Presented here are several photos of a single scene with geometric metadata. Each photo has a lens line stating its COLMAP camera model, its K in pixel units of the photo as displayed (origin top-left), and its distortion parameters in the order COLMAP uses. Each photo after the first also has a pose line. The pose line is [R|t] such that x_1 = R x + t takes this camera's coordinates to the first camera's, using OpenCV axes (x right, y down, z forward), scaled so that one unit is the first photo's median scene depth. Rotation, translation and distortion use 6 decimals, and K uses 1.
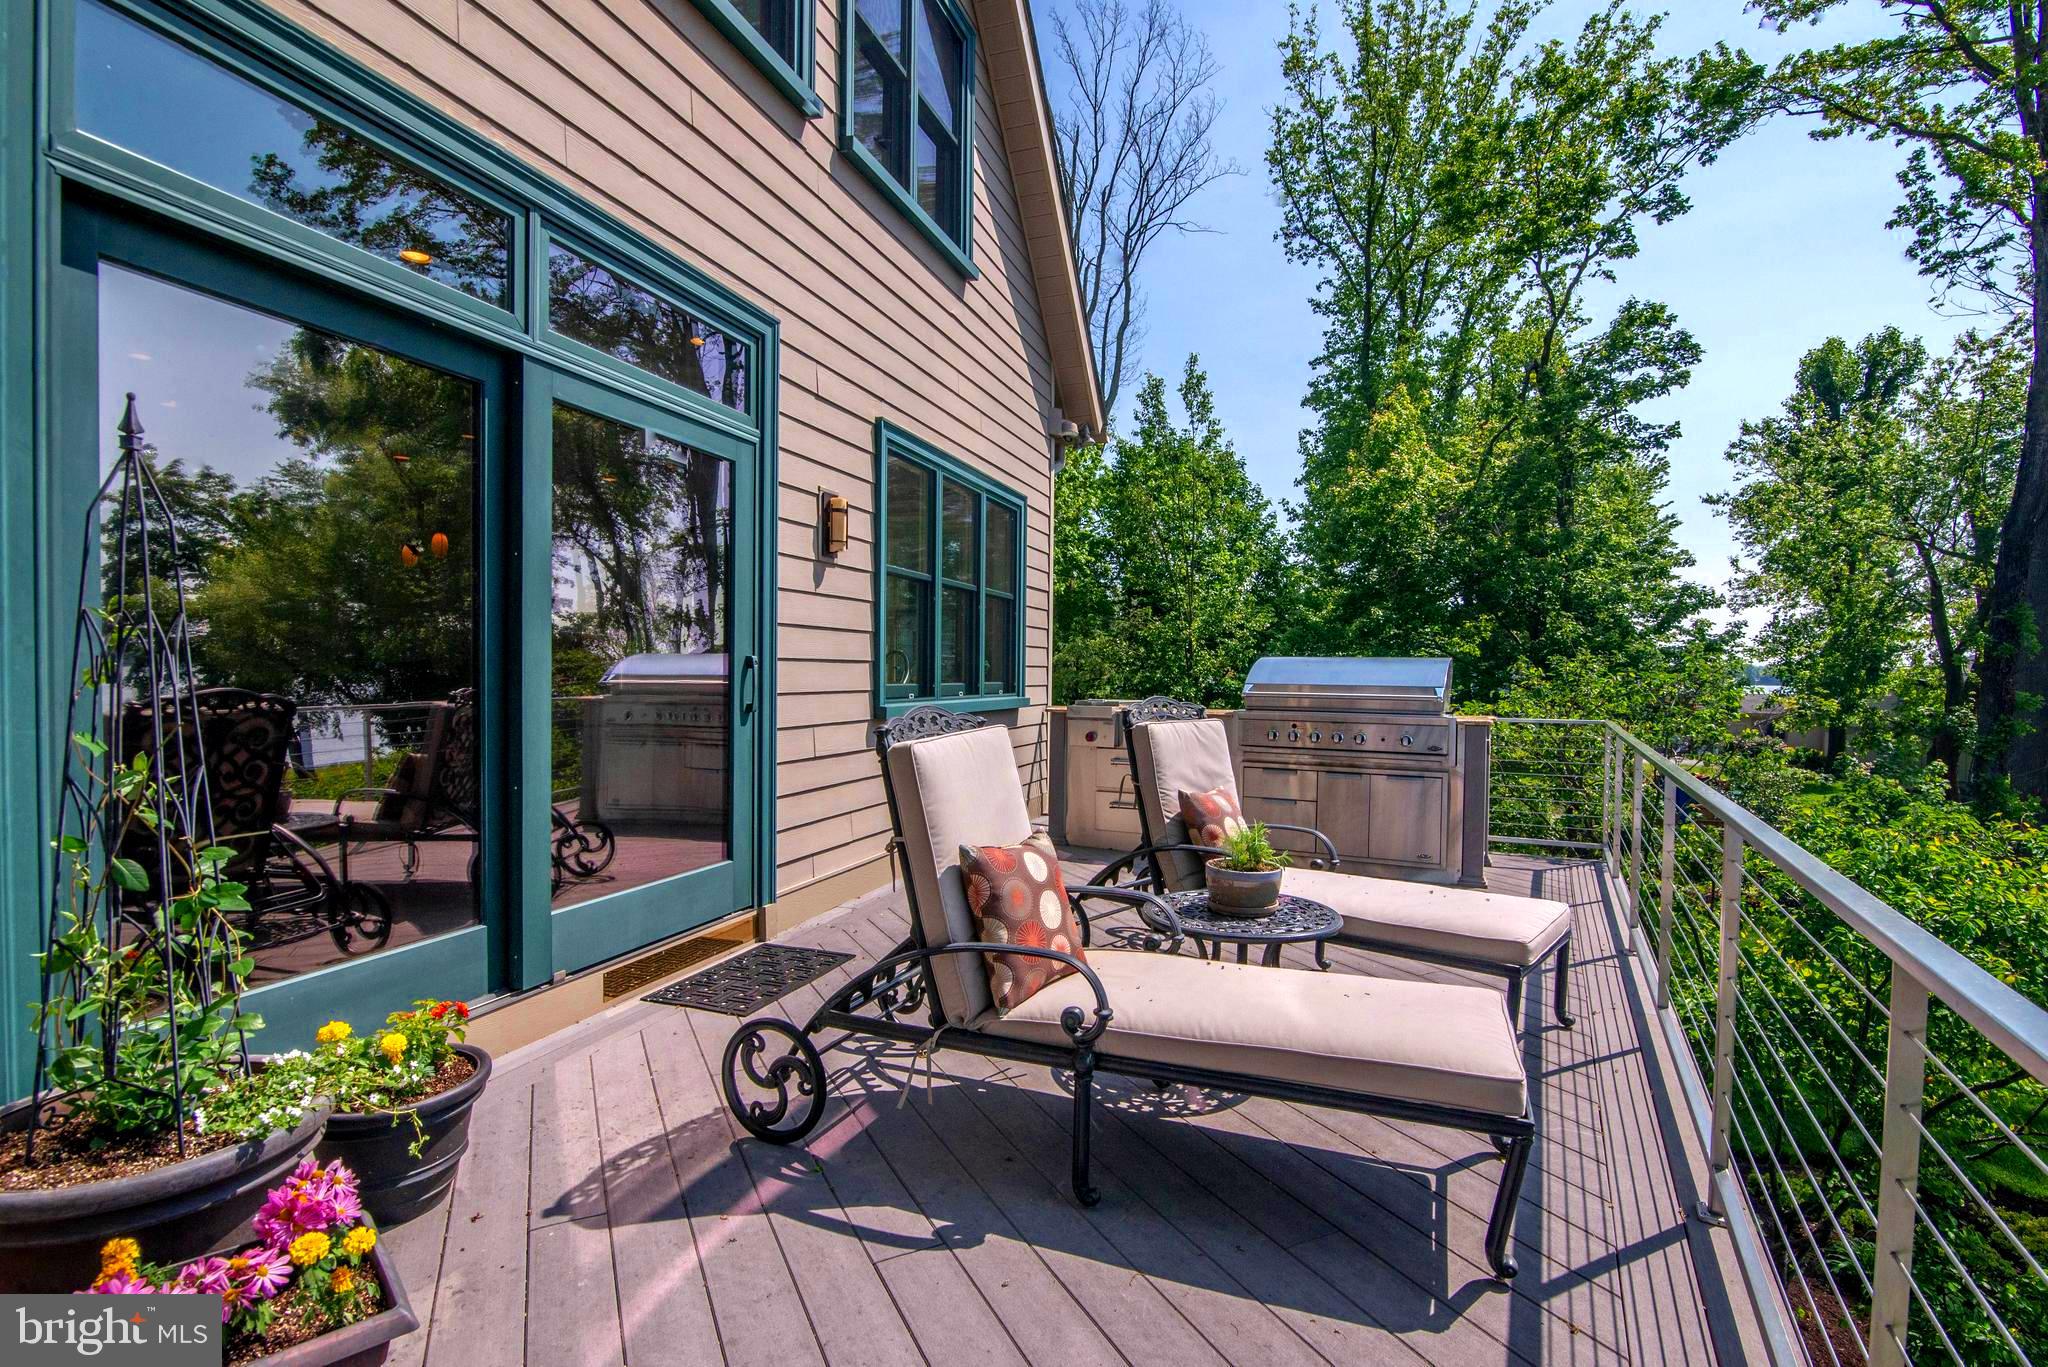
lens RADIAL K [[941.2, 0, 1022.0], [0, 941.2, 681.7], [0, 0, 1]] dist [-0.001535, -0.000553]
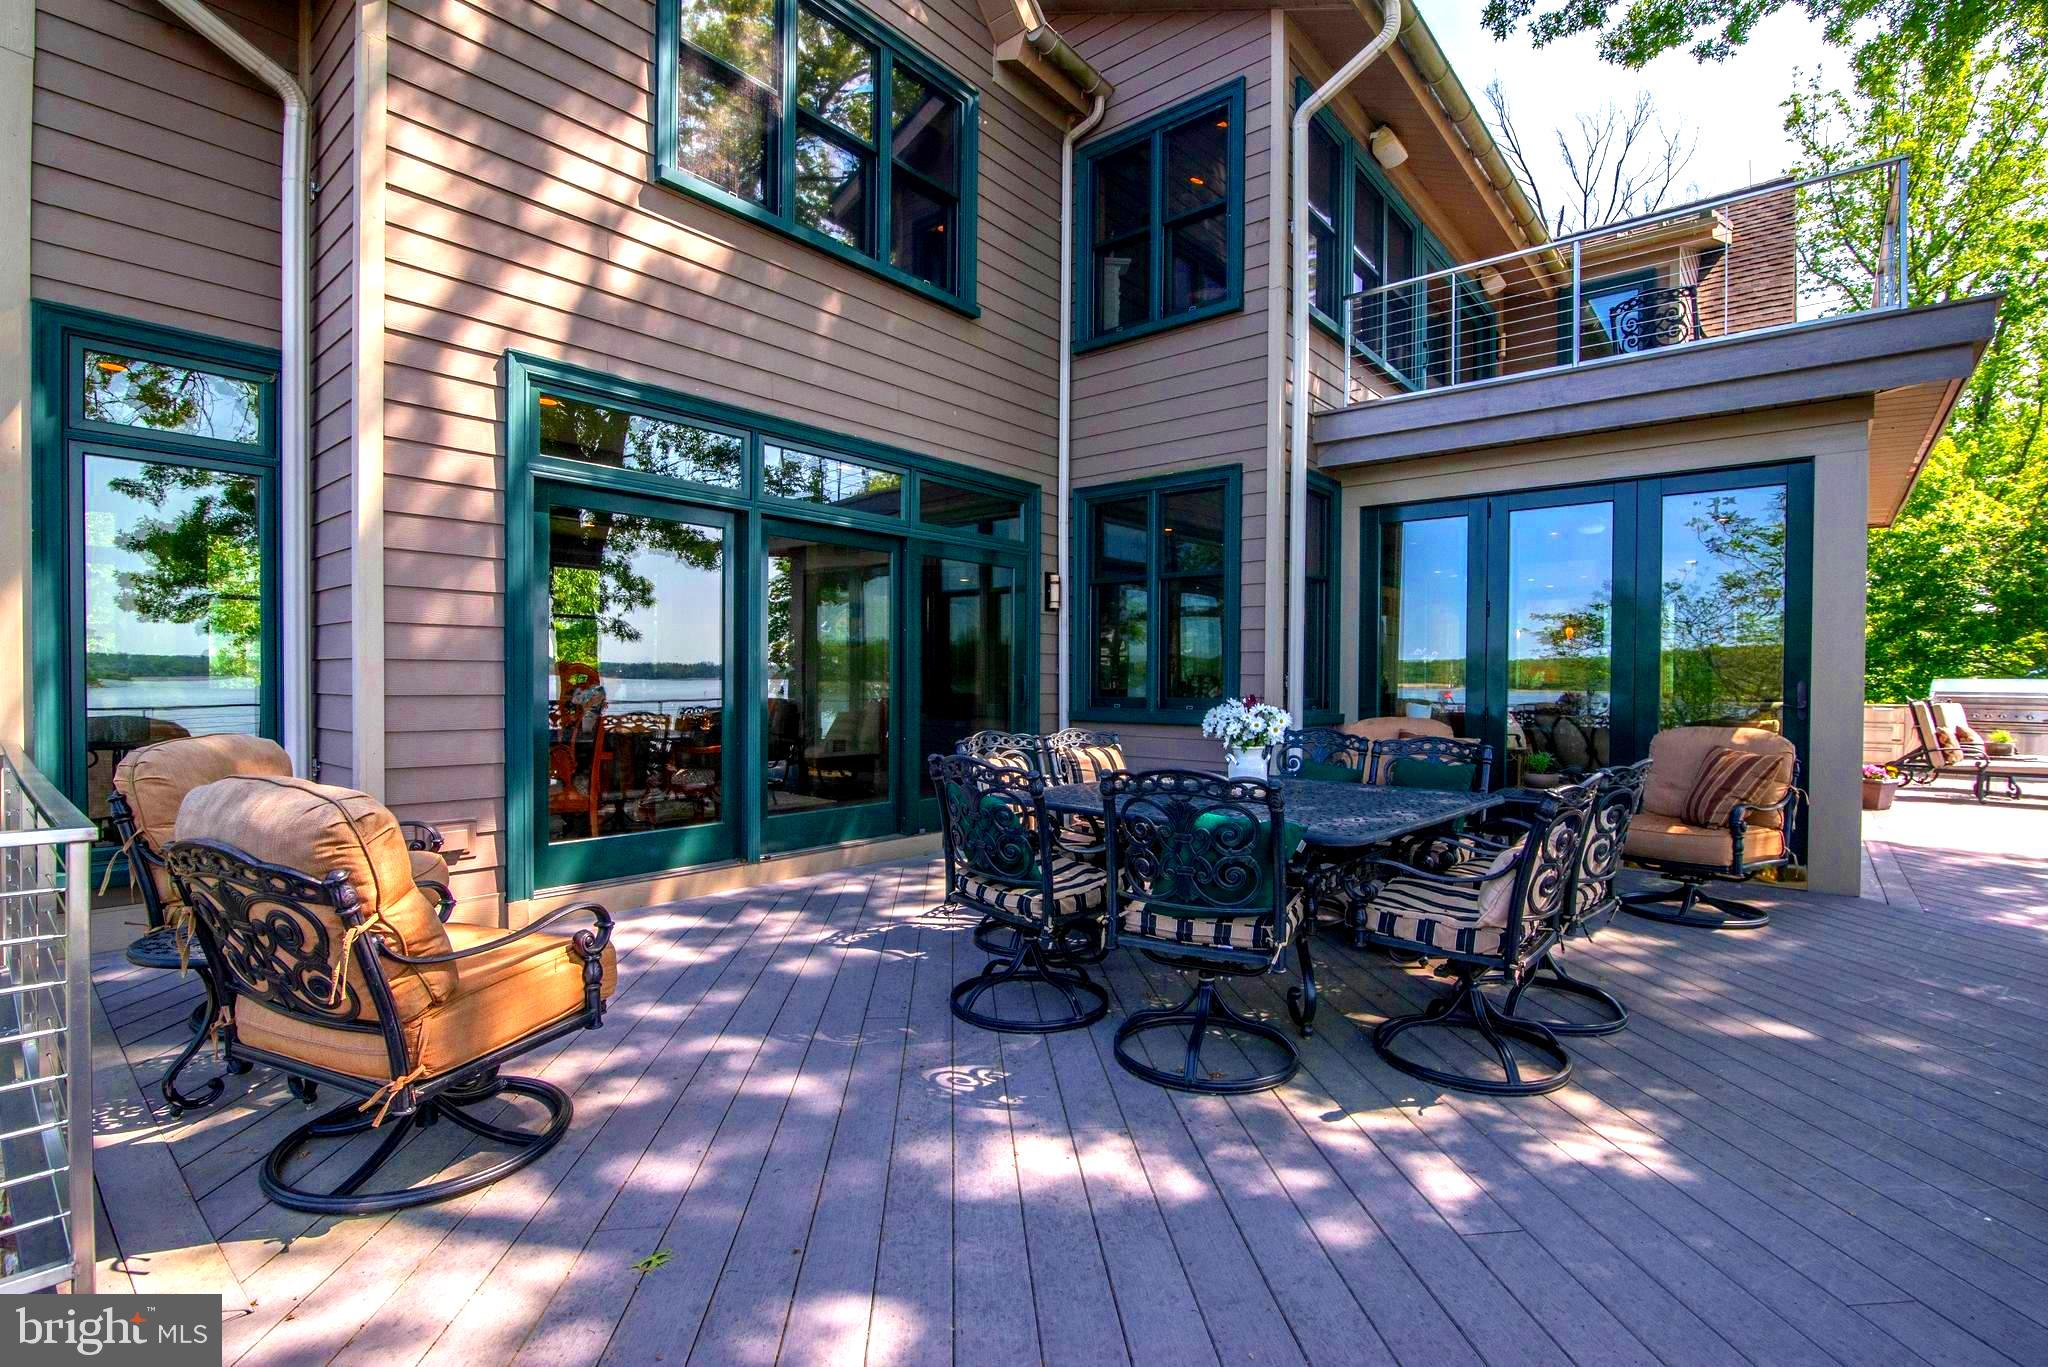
lens RADIAL K [[941.2, 0, 1023.5], [0, 941.2, 684.8], [0, 0, 1]] dist [-0.001535, -0.000553]
pose [[0.938903, 0.000923, -0.344180, -0.271897], [-0.004173, 0.999953, -0.008702, 0.004369], [0.344156, 0.009606, 0.938863, -0.487692]]
